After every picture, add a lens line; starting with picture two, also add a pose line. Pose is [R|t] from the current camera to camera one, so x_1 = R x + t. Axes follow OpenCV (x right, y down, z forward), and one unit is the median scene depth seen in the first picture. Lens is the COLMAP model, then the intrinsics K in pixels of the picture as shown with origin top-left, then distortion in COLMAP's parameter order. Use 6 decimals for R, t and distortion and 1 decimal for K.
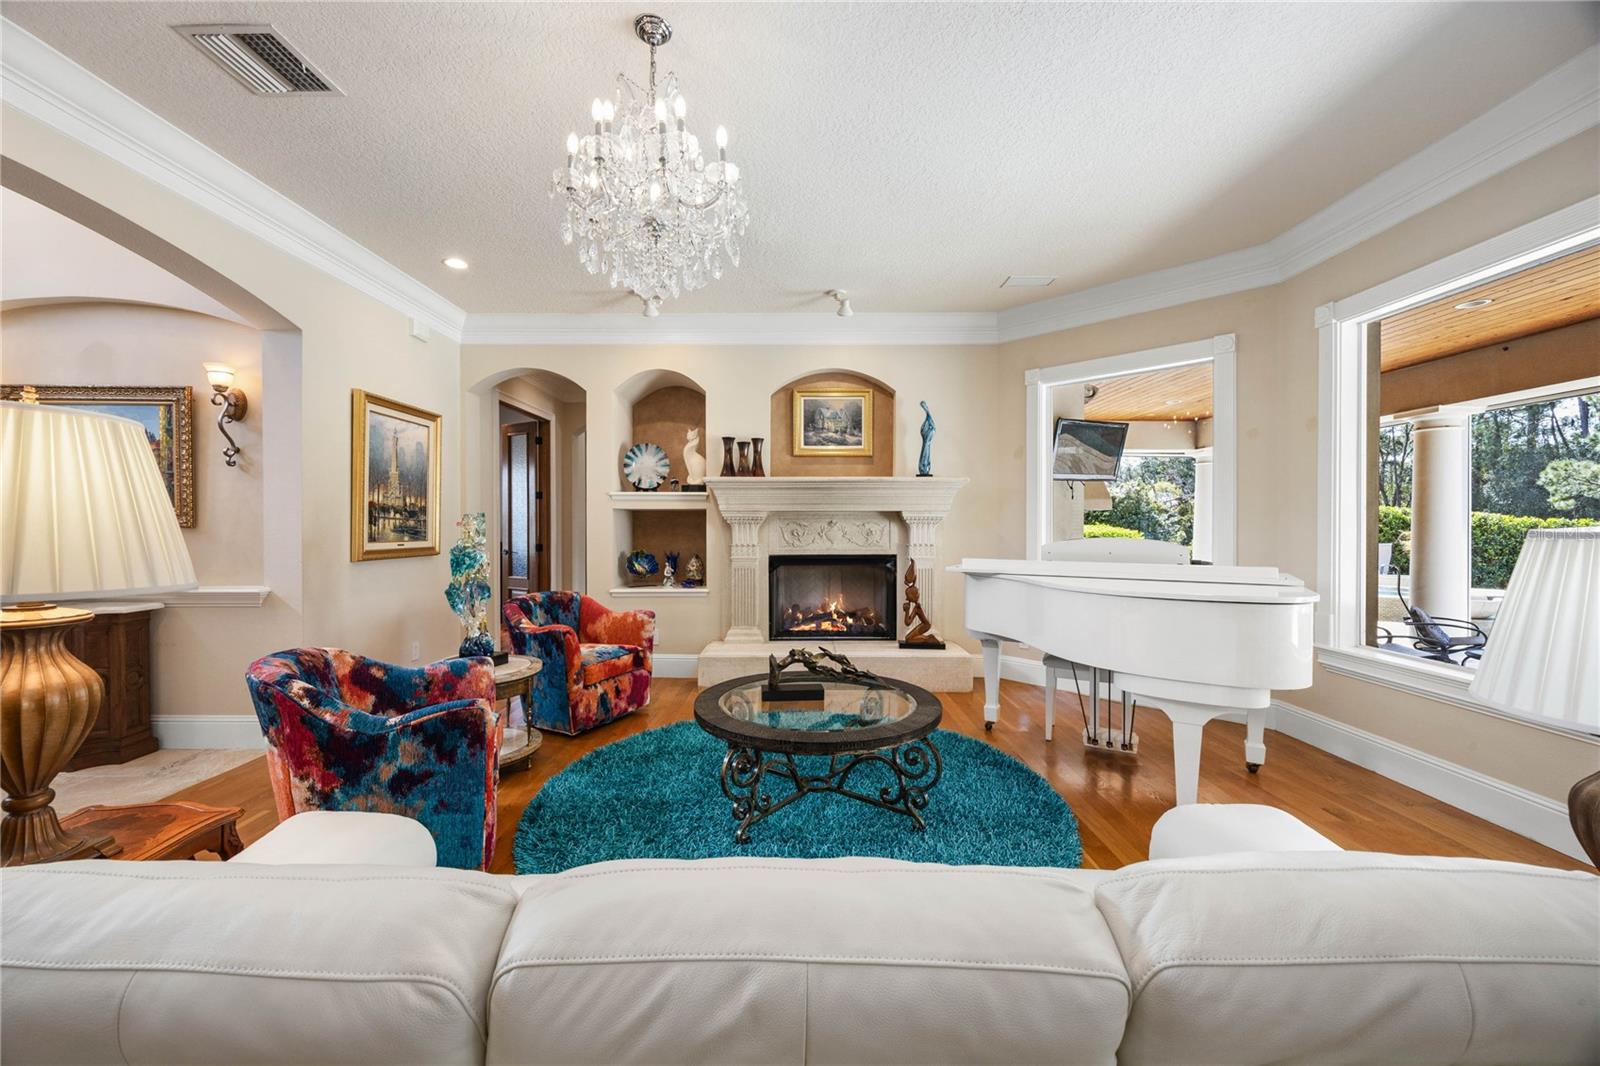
lens RADIAL K [[617.9, 0, 795.8], [0, 617.9, 527.9], [0, 0, 1]] dist [-0.001011, -0.000310]
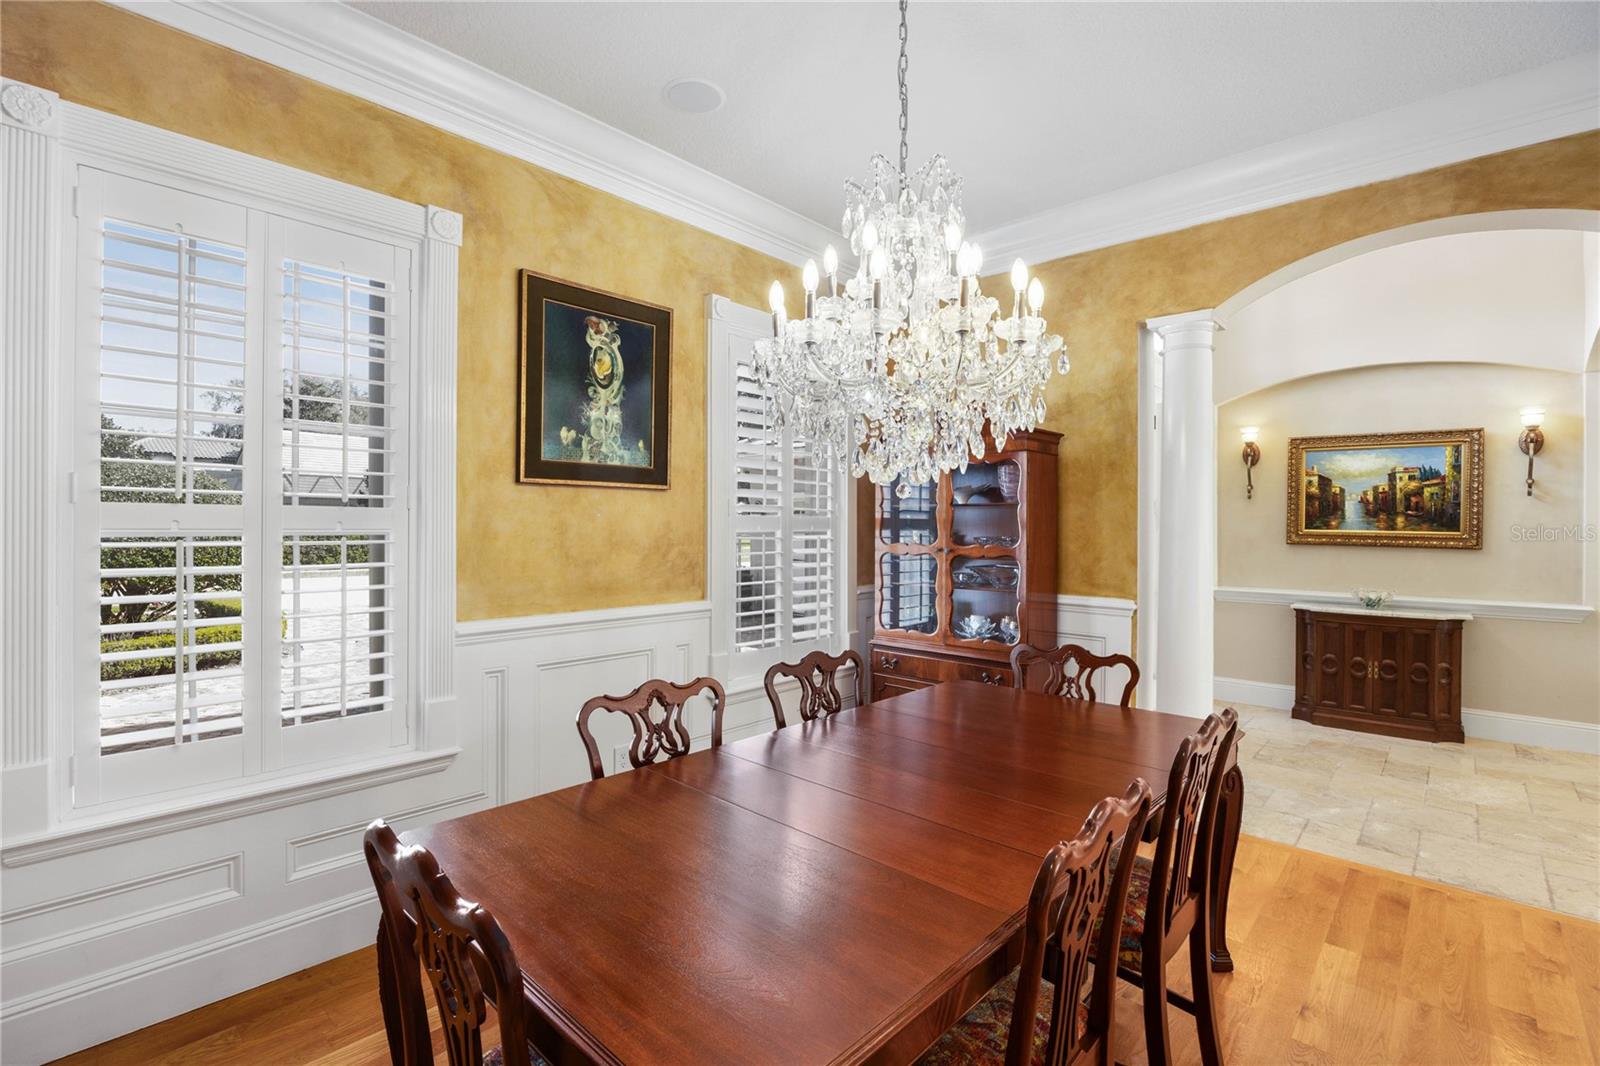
lens RADIAL K [[718.2, 0, 797.5], [0, 718.2, 526.9], [0, 0, 1]] dist [-0.017214, 0.000132]
pose [[0.729845, 0.003985, -0.683601, -0.713066], [-0.007909, 0.999965, -0.002616, -0.020850], [0.683567, 0.007316, 0.729851, -0.597081]]
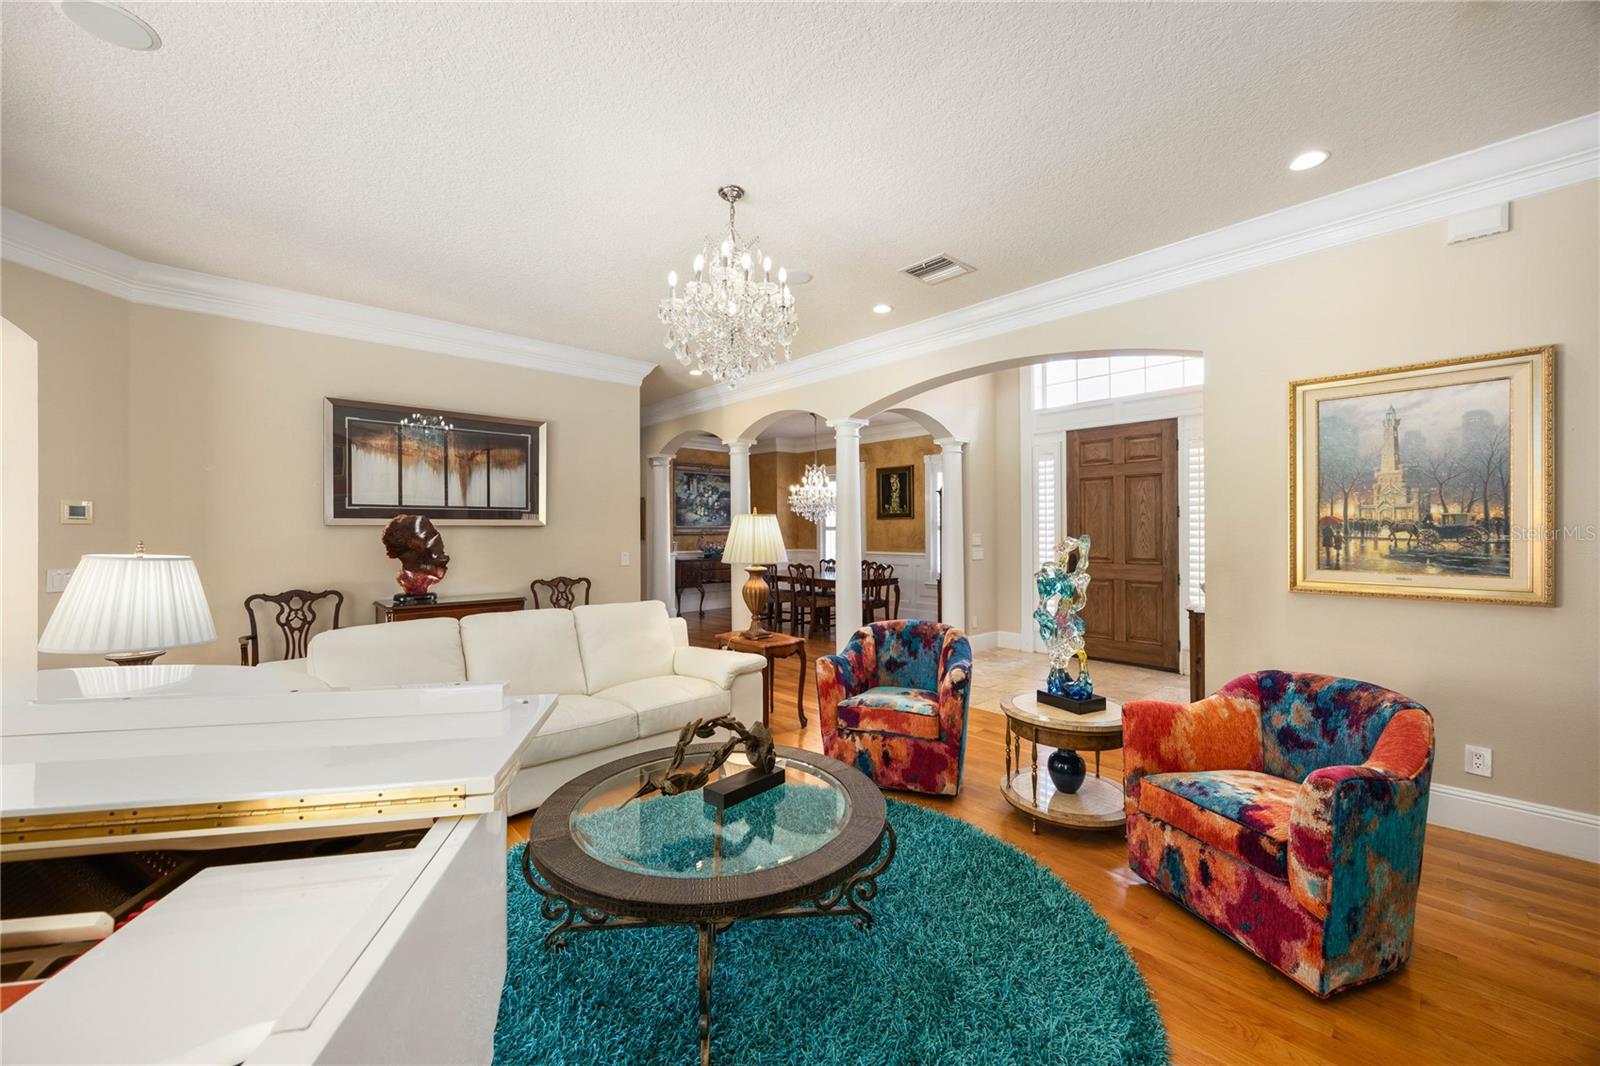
lens RADIAL K [[617.9, 0, 796.8], [0, 617.9, 530.9], [0, 0, 1]] dist [-0.001011, -0.000310]
pose [[-0.739792, -0.000555, -0.672835, 0.248841], [-0.002312, 0.999996, 0.001717, -0.020166], [0.672831, 0.002826, -0.739790, 0.895677]]
